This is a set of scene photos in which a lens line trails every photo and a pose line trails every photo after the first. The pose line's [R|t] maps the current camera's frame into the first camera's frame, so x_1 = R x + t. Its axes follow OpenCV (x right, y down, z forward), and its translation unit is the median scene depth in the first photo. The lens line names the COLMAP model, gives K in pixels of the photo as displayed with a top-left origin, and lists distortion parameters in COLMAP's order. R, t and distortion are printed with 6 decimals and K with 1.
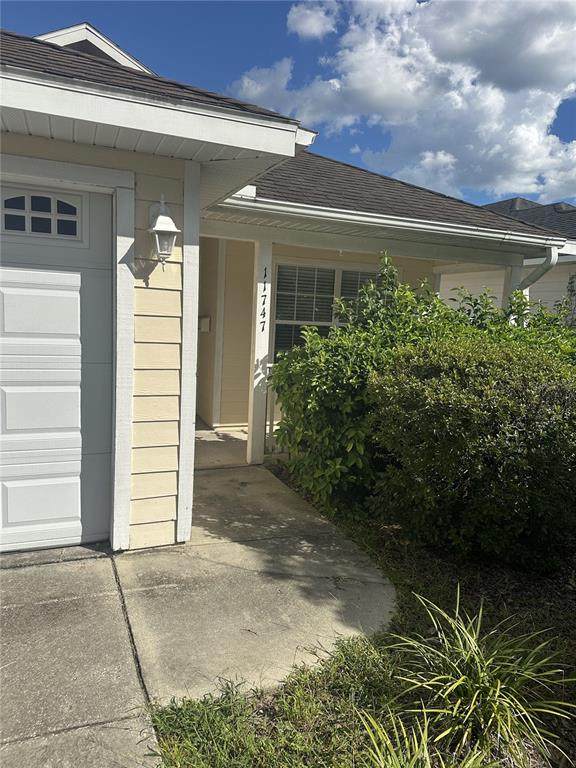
lens RADIAL K [[545.8, 0, 288.0], [0, 545.8, 384.0], [0, 0, 1]] dist [0.080118, -0.099806]
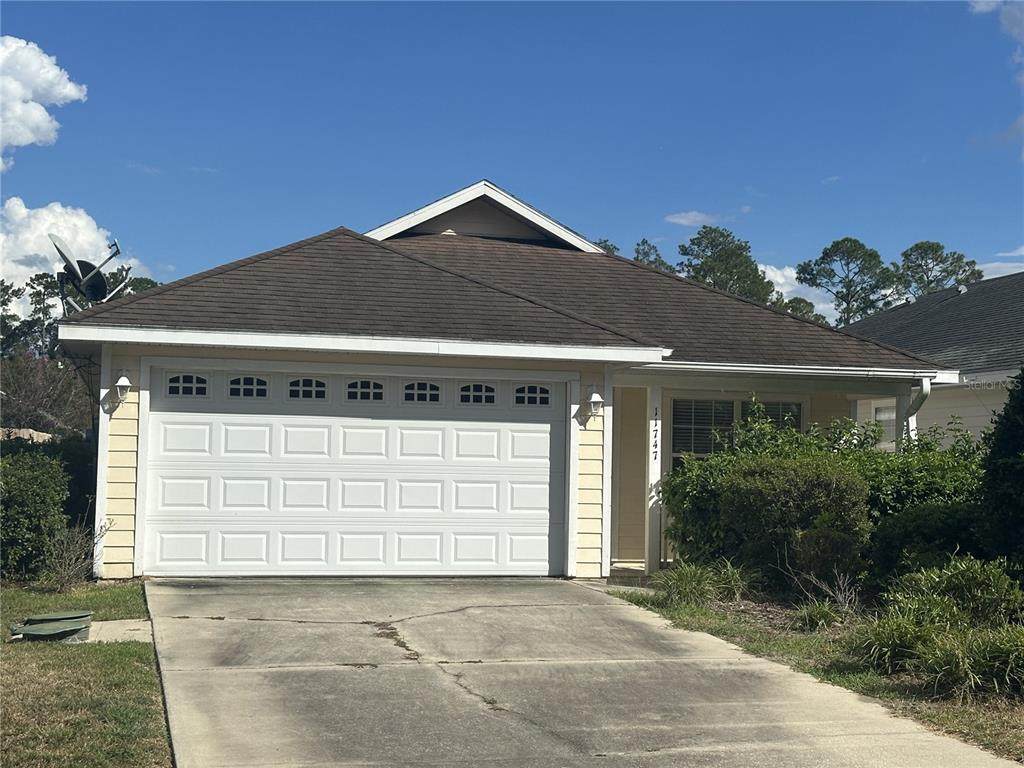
lens RADIAL K [[1577.8, 0, 512.0], [0, 1577.8, 384.0], [0, 0, 1]] dist [0.105639, 0.012792]
pose [[0.985887, -0.037104, -0.163249, 0.352683], [0.006853, 0.983258, -0.182090, 0.602636], [0.167272, 0.178401, 0.969636, -3.986811]]
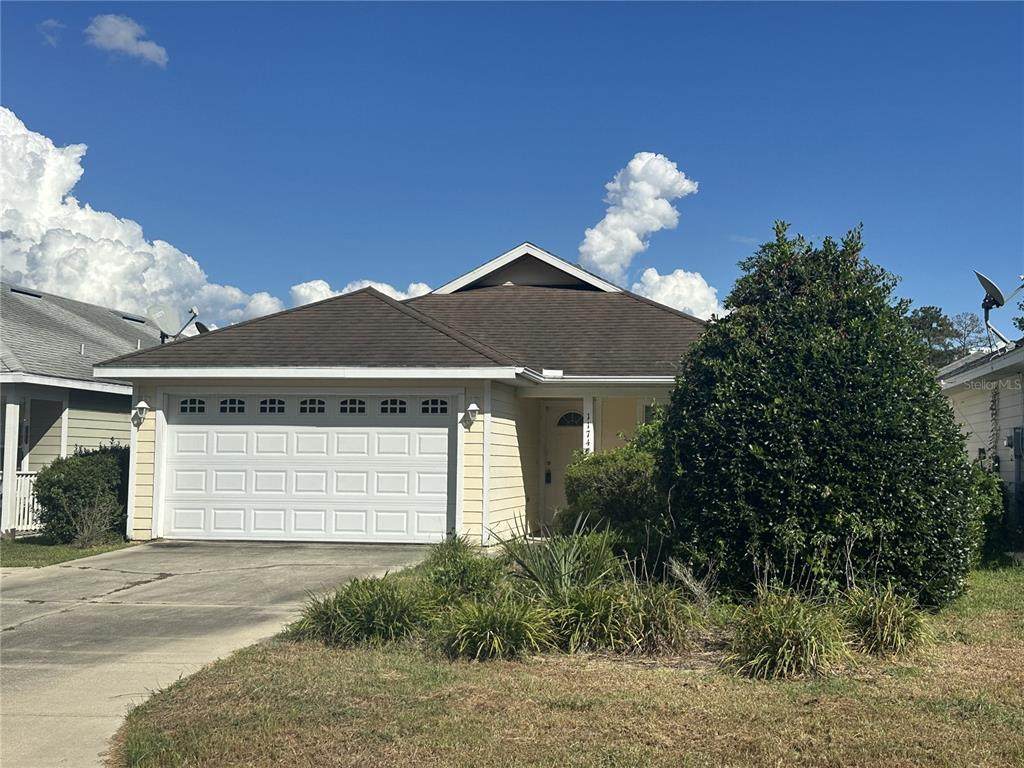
lens RADIAL K [[1222.3, 0, 512.0], [0, 1222.3, 384.0], [0, 0, 1]] dist [0.095989, -0.008557]
pose [[0.839251, -0.071670, -0.539001, 2.637892], [-0.038897, 0.980822, -0.190983, 0.597278], [0.542352, 0.181248, 0.820368, -3.138268]]
